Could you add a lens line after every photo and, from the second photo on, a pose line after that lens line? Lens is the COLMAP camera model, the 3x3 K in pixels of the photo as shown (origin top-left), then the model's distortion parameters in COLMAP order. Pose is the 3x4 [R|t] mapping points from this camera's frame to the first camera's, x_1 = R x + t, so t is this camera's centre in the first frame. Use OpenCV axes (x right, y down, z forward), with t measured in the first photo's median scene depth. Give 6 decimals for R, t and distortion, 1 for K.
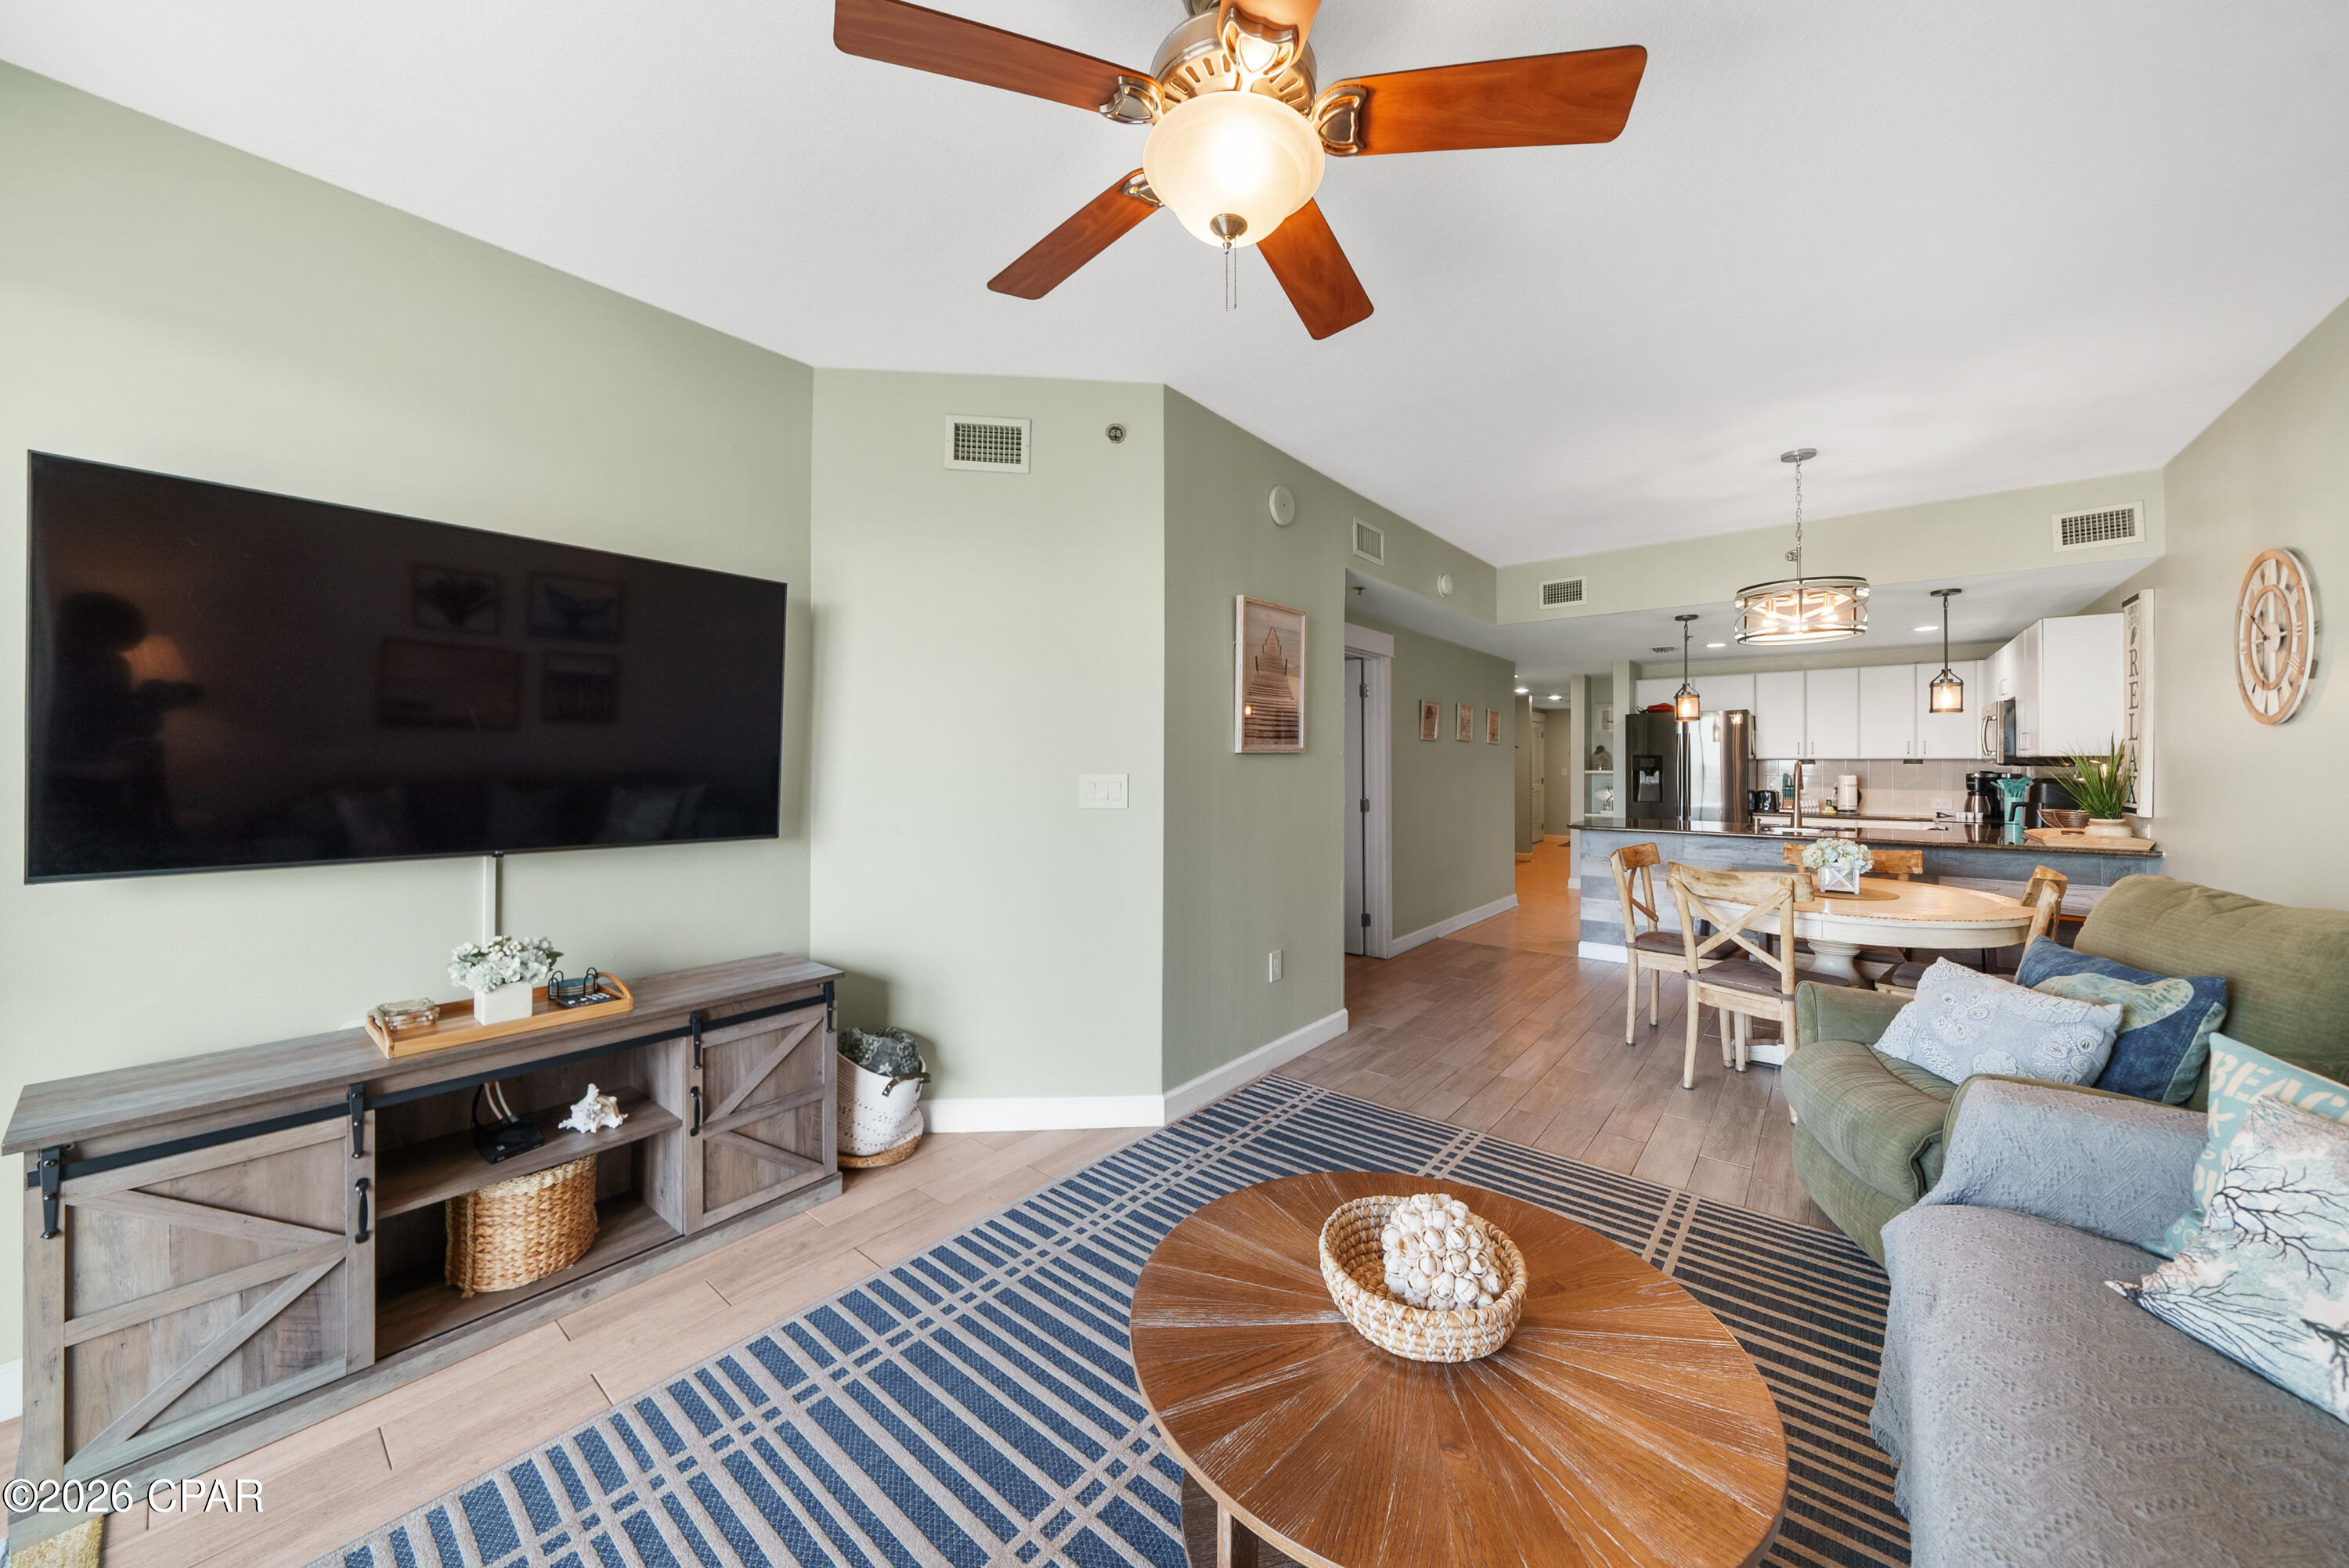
lens RADIAL K [[822.0, 0, 1164.1], [0, 822.0, 762.7], [0, 0, 1]] dist [-0.004110, -0.000267]
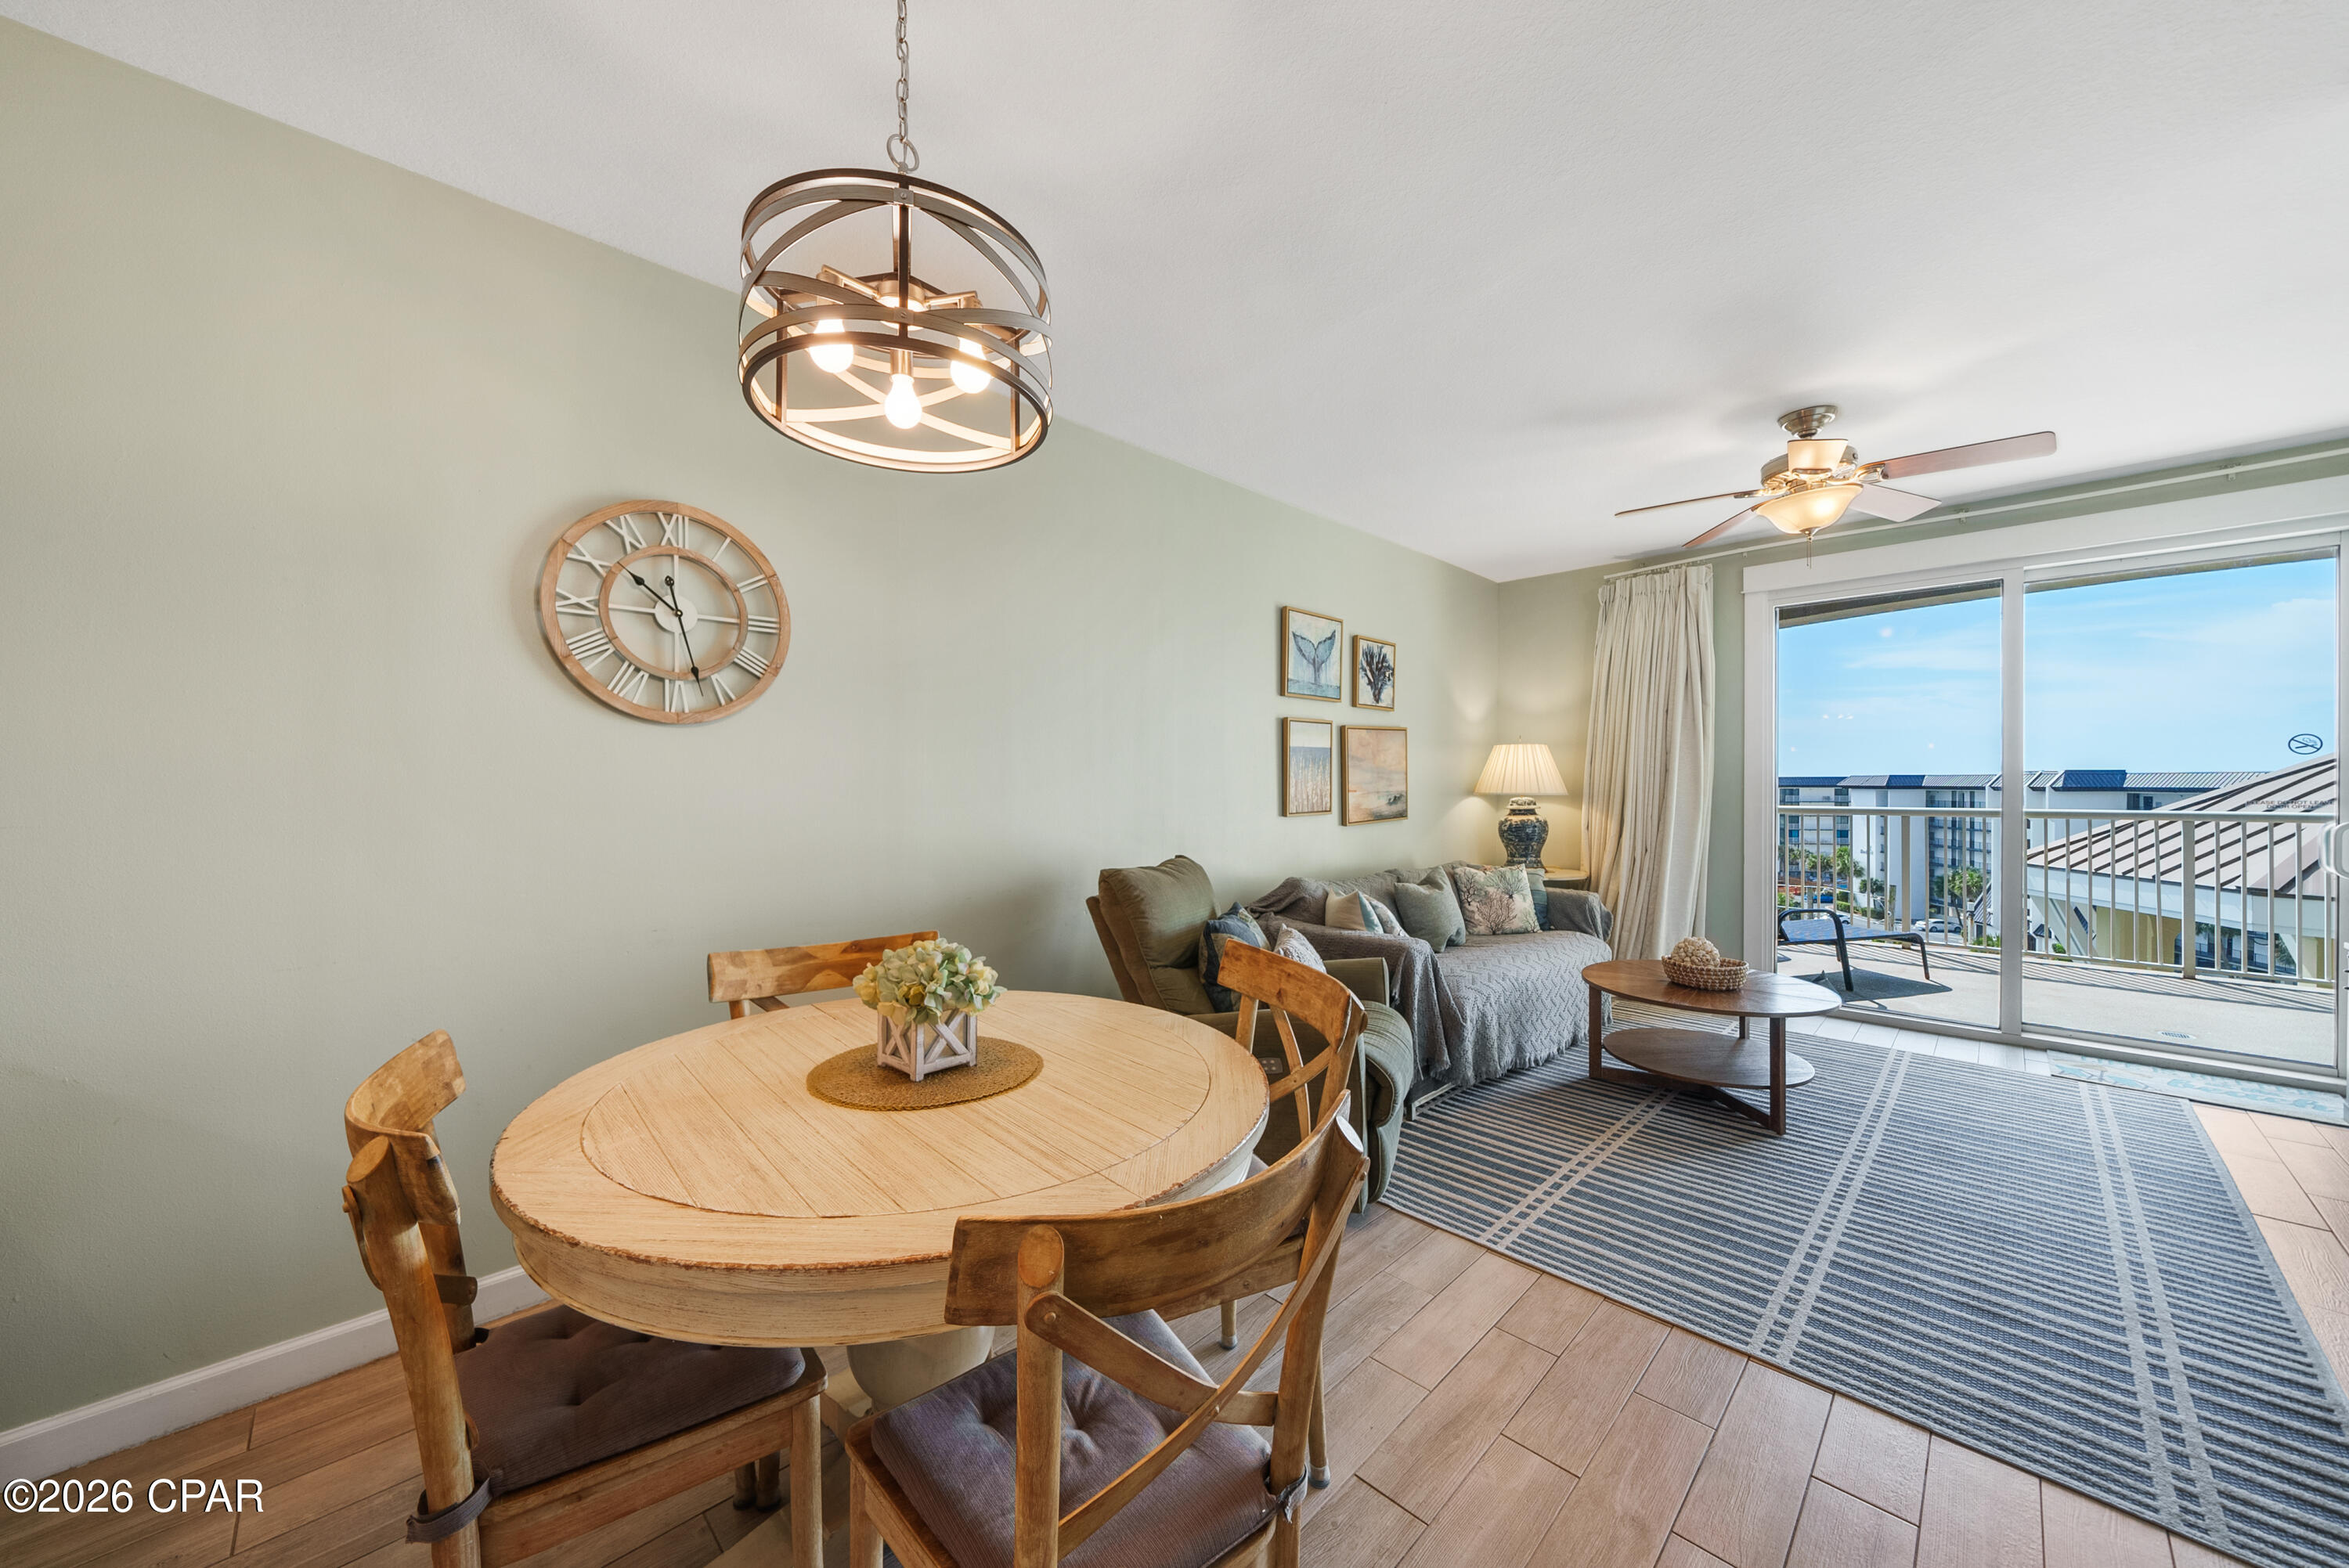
lens RADIAL K [[828.9, 0, 1170.9], [0, 828.9, 789.9], [0, 0, 1]] dist [0.000197, -0.000064]
pose [[-0.995331, -0.002865, 0.096481, 0.633094], [-0.002212, 0.999974, 0.006882, 0.007479], [-0.096498, 0.006637, -0.995311, 1.367791]]
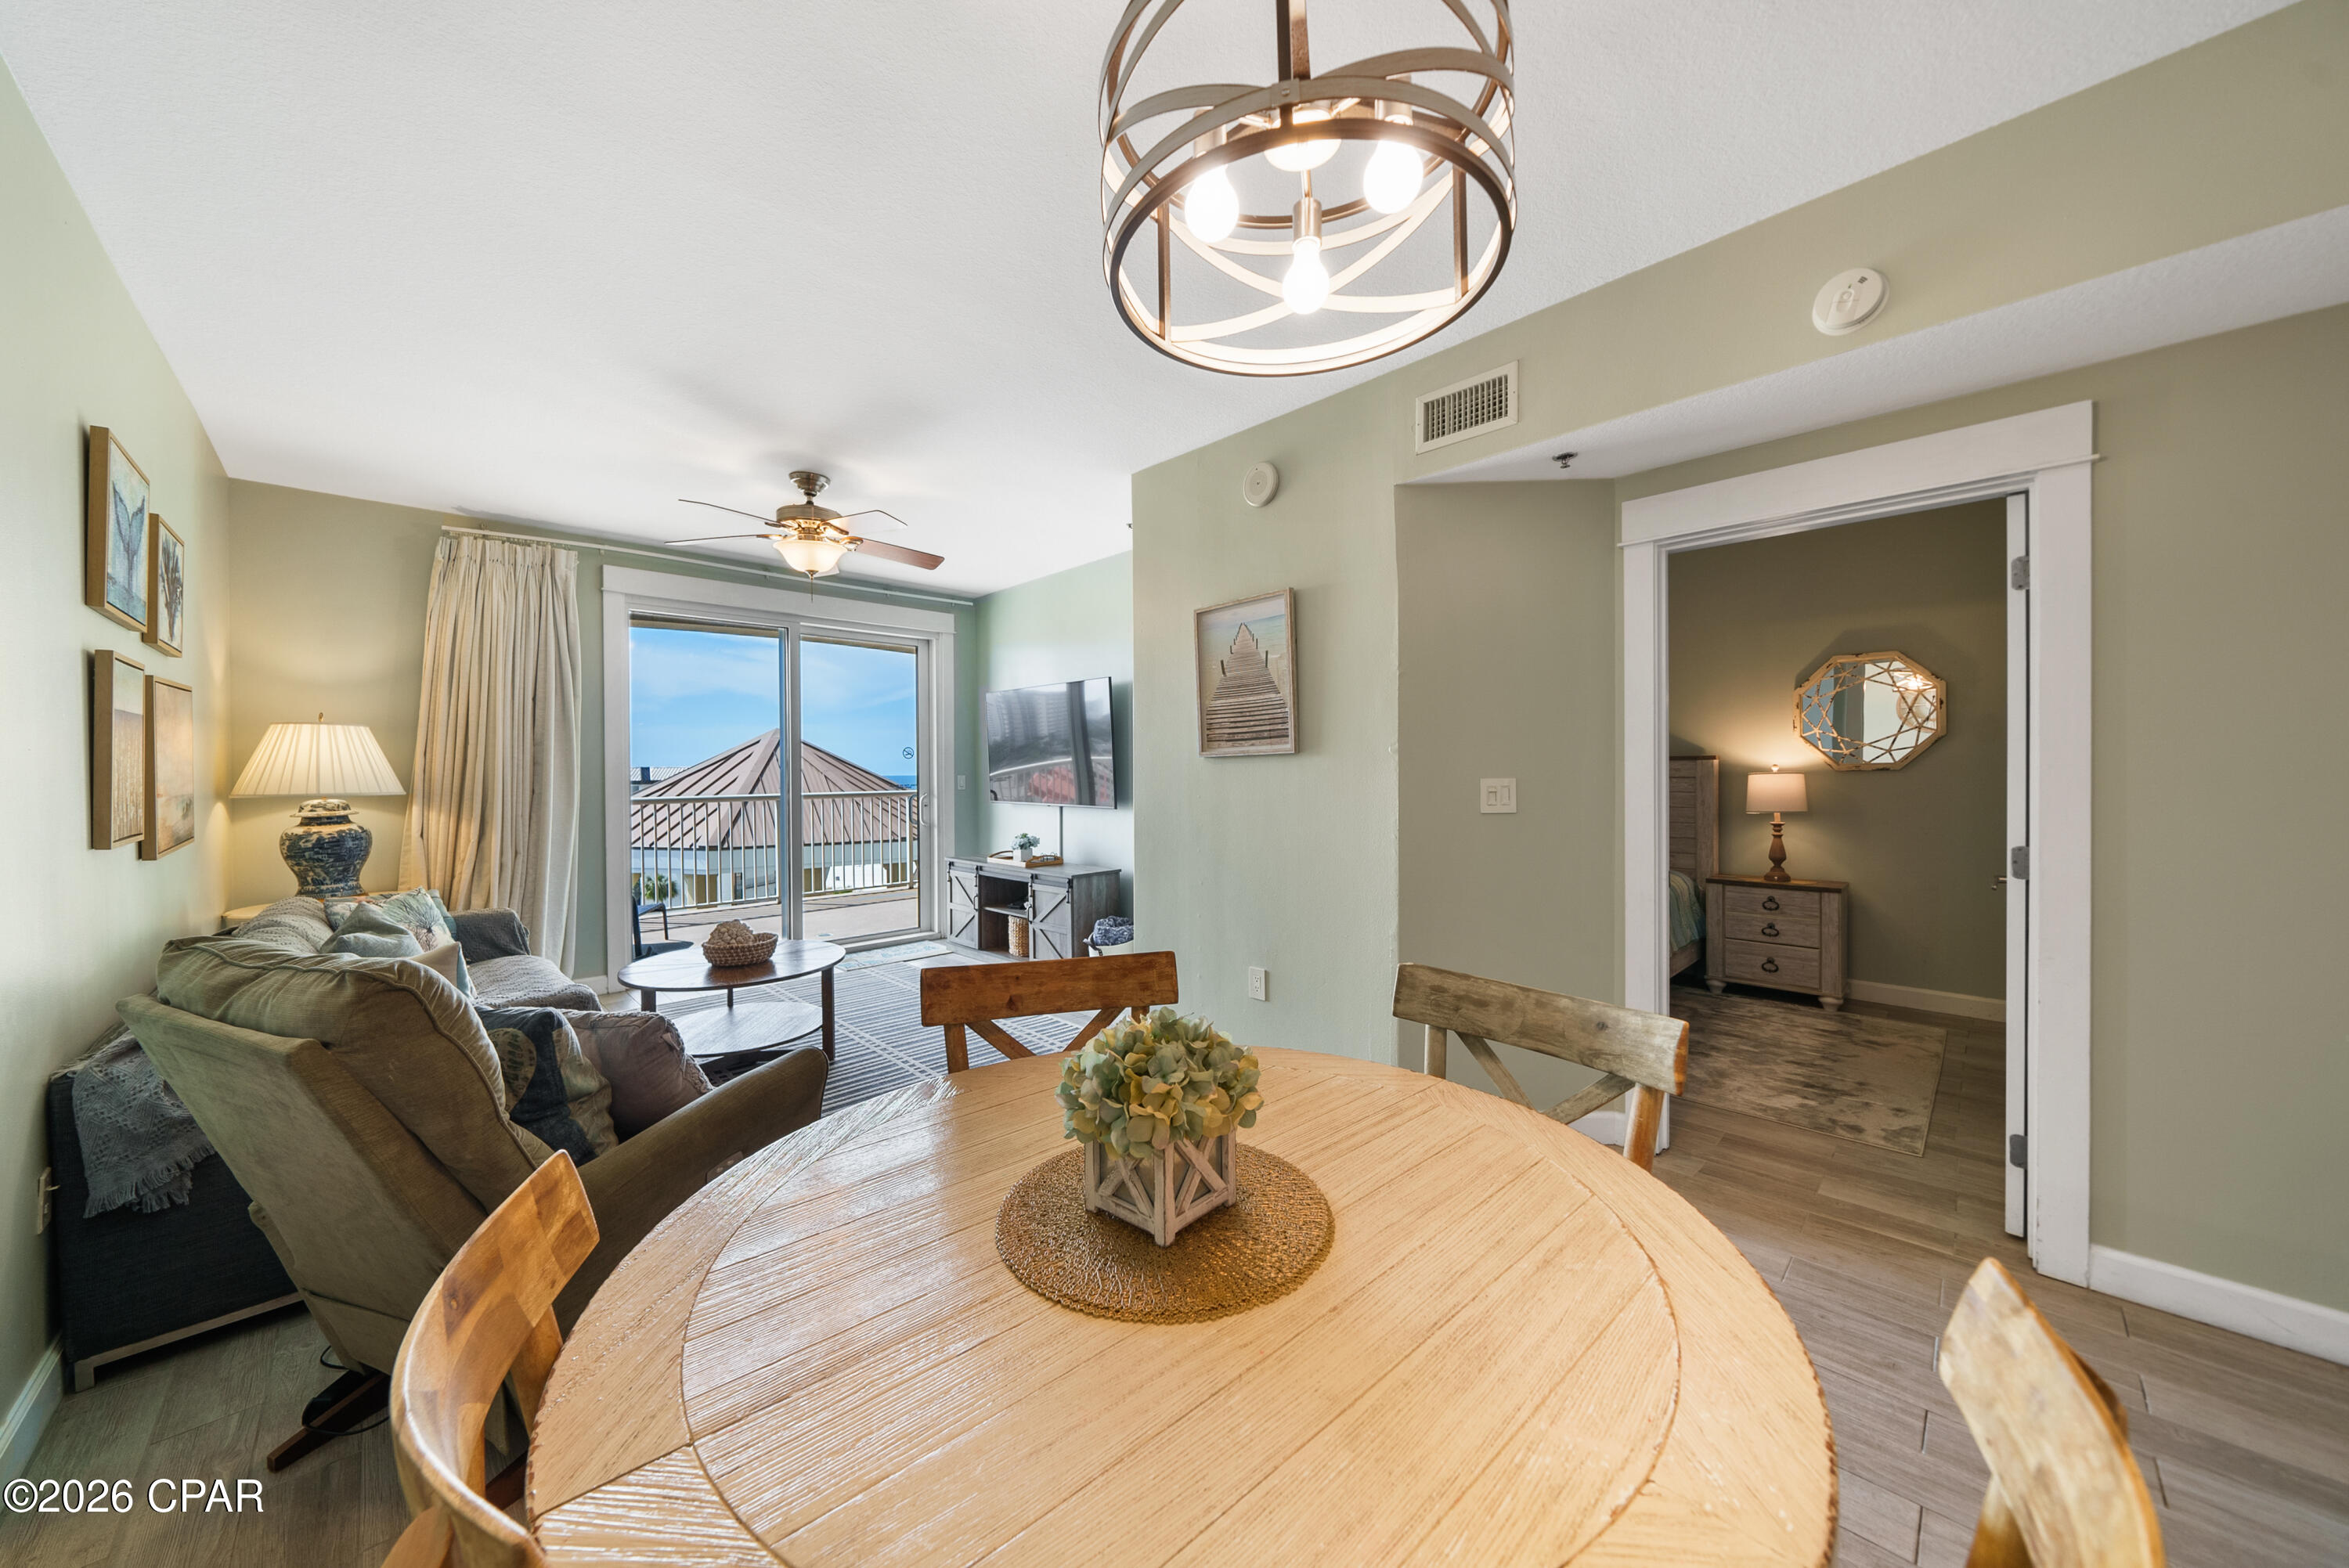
lens RADIAL K [[804.5, 0, 1166.7], [0, 804.5, 772.7], [0, 0, 1]] dist [-0.001711, -0.002707]
pose [[-0.110793, 0.000210, -0.993843, 1.054085], [0.010639, 0.999943, -0.000975, 0.007911], [0.993787, -0.010682, -0.110789, 0.999957]]
